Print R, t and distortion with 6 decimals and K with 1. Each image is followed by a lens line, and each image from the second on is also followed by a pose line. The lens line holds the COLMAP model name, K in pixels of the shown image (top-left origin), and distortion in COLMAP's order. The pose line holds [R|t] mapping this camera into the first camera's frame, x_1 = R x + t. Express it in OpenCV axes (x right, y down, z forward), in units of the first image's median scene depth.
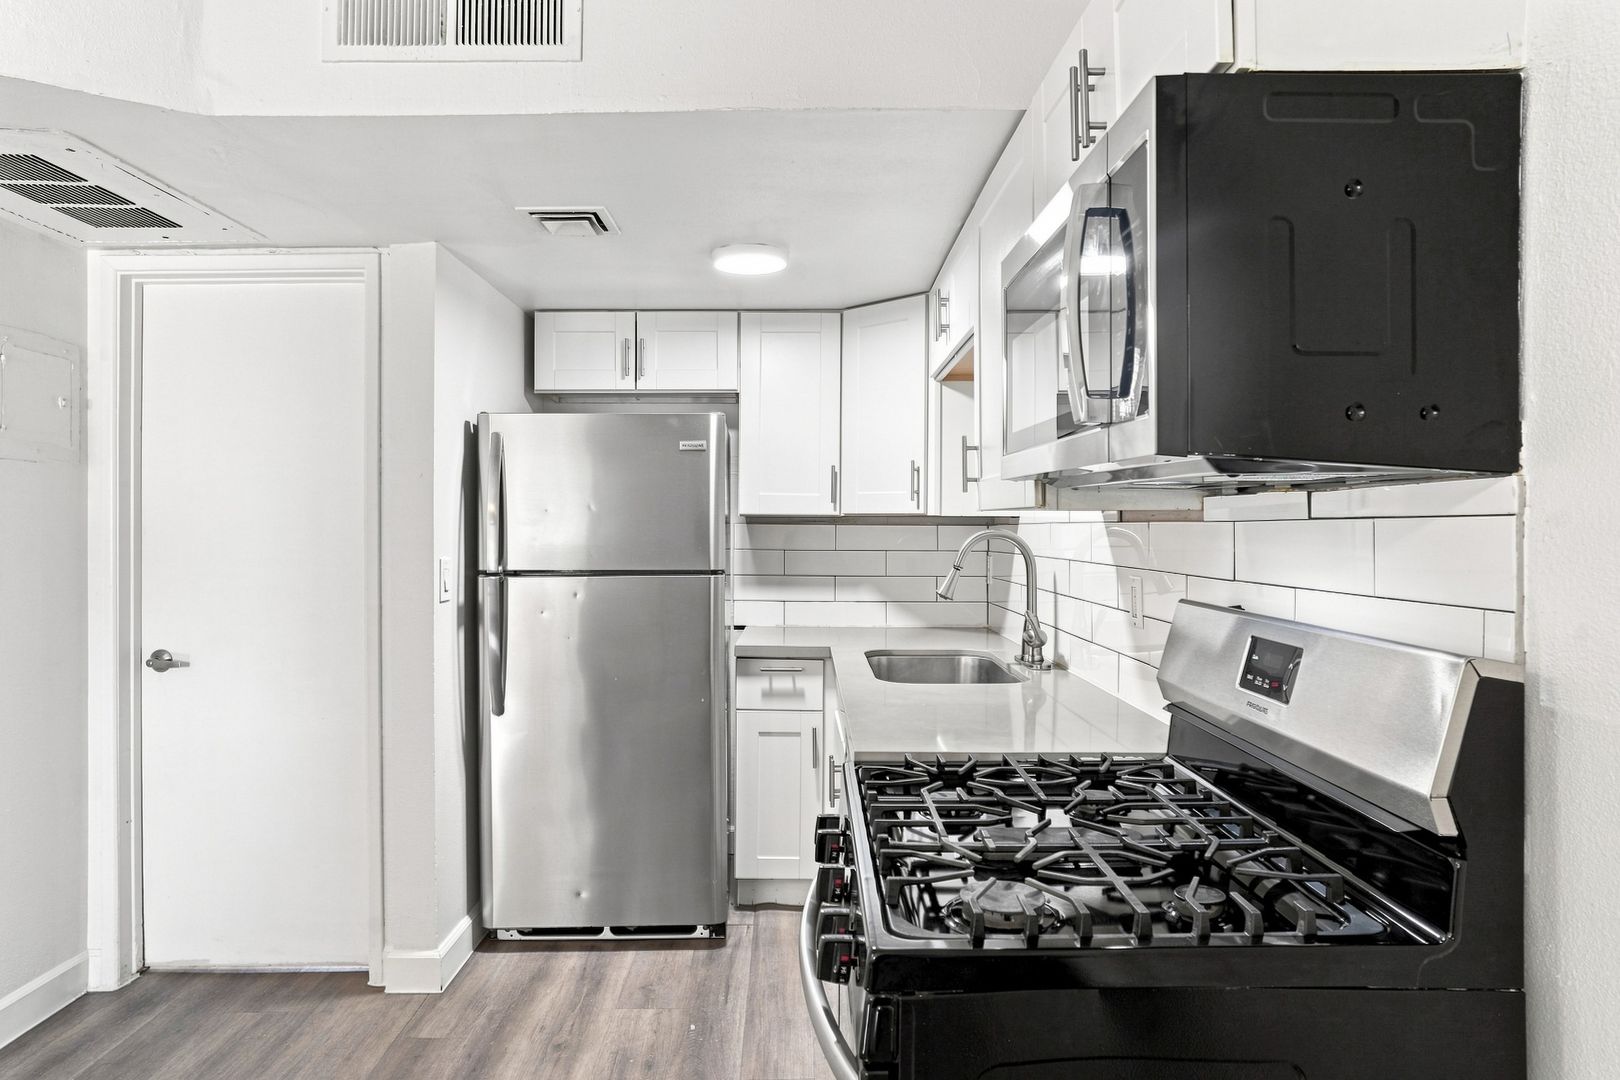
lens RADIAL K [[982.2, 0, 811.9], [0, 982.2, 515.0], [0, 0, 1]] dist [-0.044685, 0.033793]
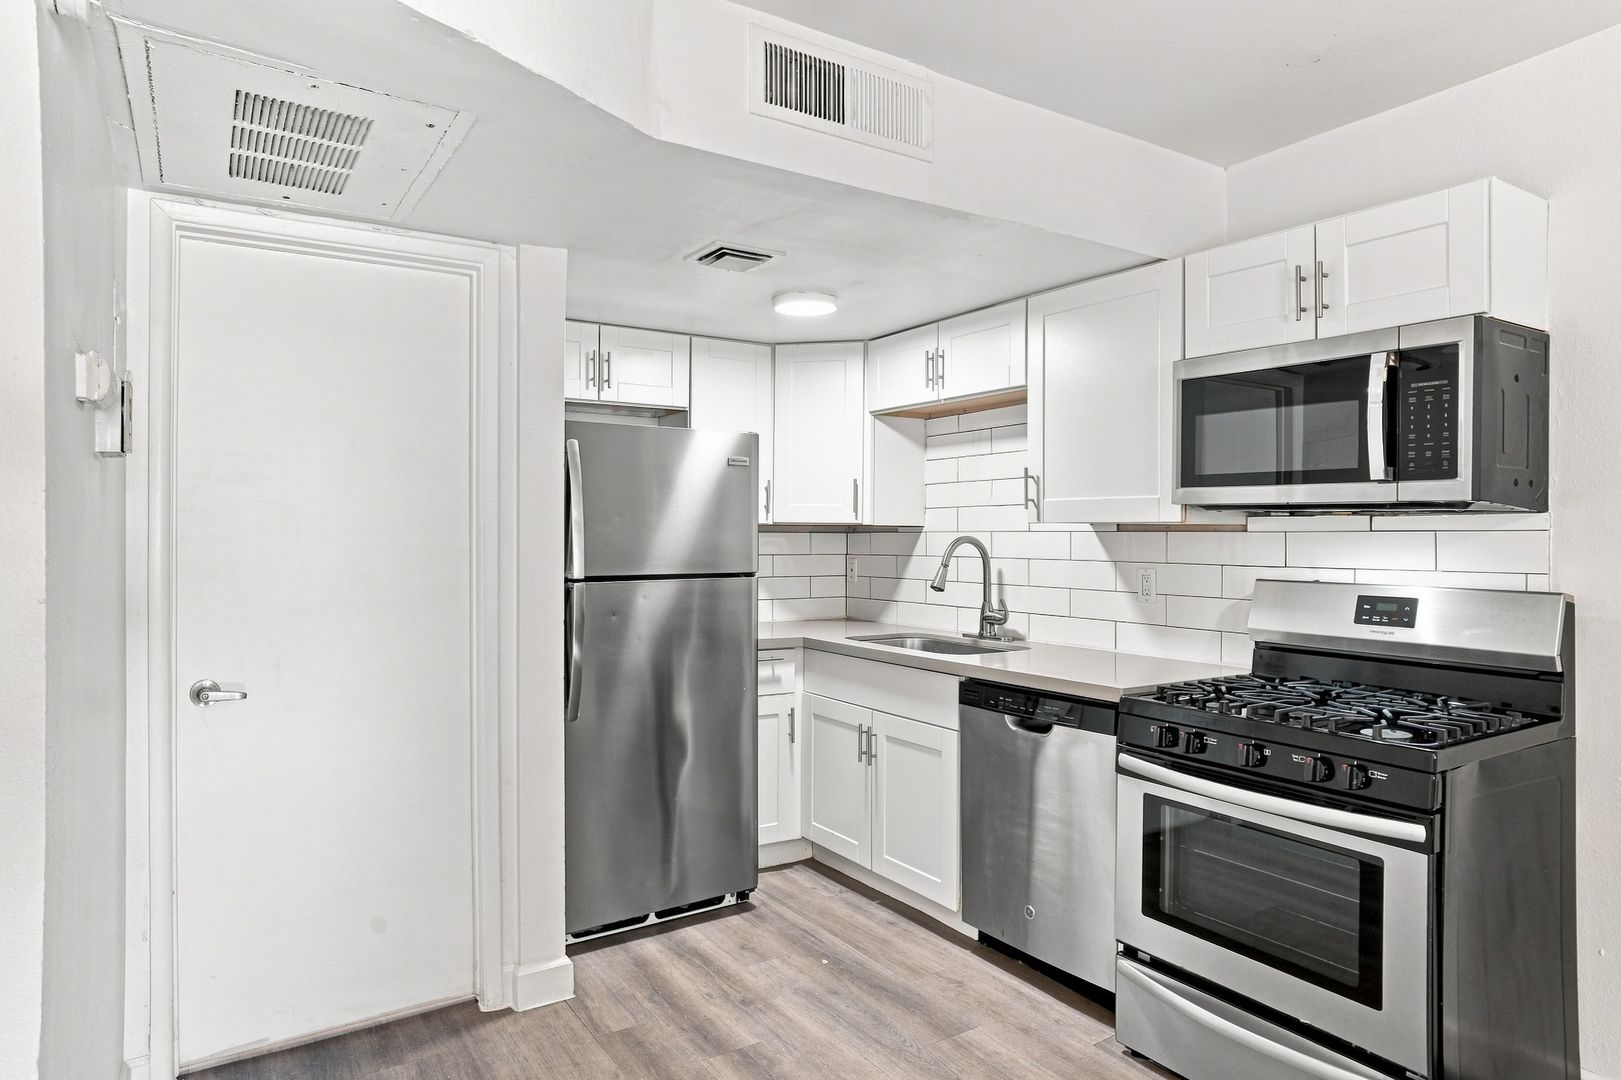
lens RADIAL K [[982.8, 0, 812.4], [0, 982.8, 515.0], [0, 0, 1]] dist [-0.044685, 0.033793]
pose [[0.838406, 0.012725, 0.544898, -0.699706], [-0.009000, 0.999914, -0.009503, 0.000424], [-0.544972, 0.003063, 0.838449, 0.019215]]
